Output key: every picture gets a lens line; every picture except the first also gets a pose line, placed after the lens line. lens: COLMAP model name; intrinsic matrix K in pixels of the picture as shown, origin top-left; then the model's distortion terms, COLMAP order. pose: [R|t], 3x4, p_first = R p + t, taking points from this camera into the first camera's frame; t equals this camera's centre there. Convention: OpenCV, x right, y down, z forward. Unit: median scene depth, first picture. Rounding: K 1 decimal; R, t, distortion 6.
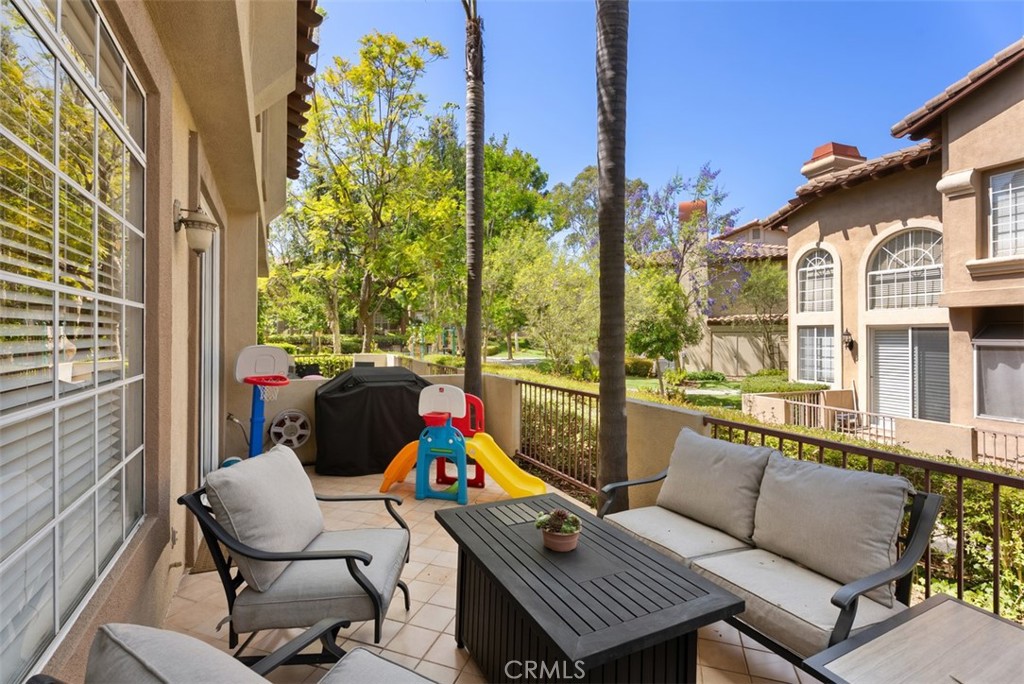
lens RADIAL K [[469.1, 0, 514.6], [0, 469.1, 332.5], [0, 0, 1]] dist [0.002464, 0.000451]
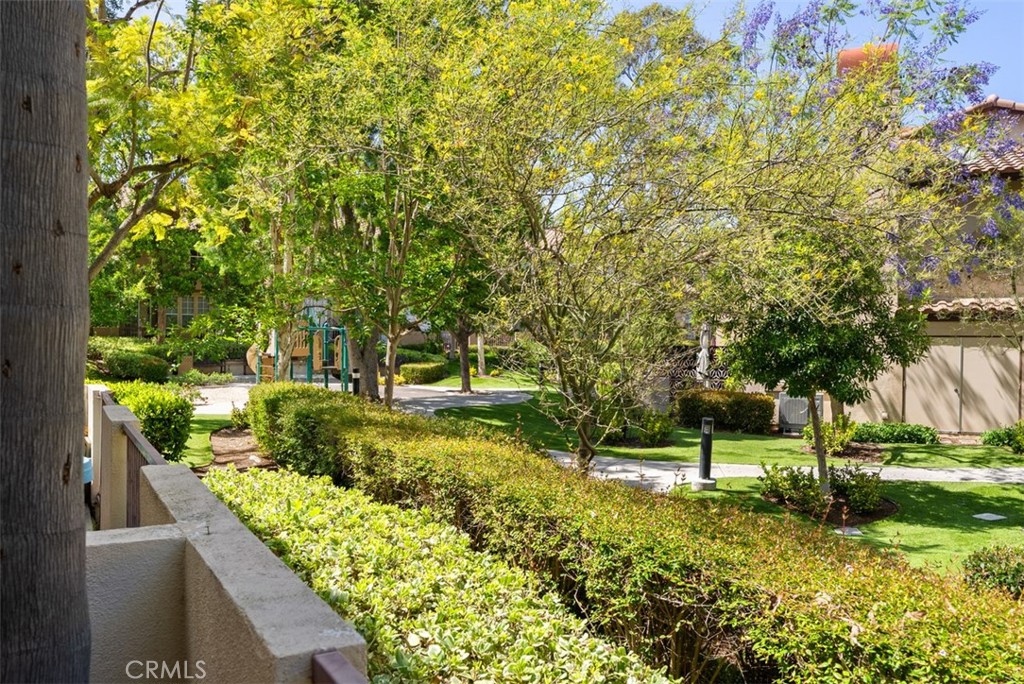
lens RADIAL K [[822.1, 0, 512.0], [0, 822.1, 342.0], [0, 0, 1]] dist [0.001074, 0.000254]
pose [[0.999426, 0.008704, 0.032741, 0.012218], [-0.008786, 0.999959, 0.002359, 0.006207], [-0.032719, -0.002645, 0.999461, 0.217627]]
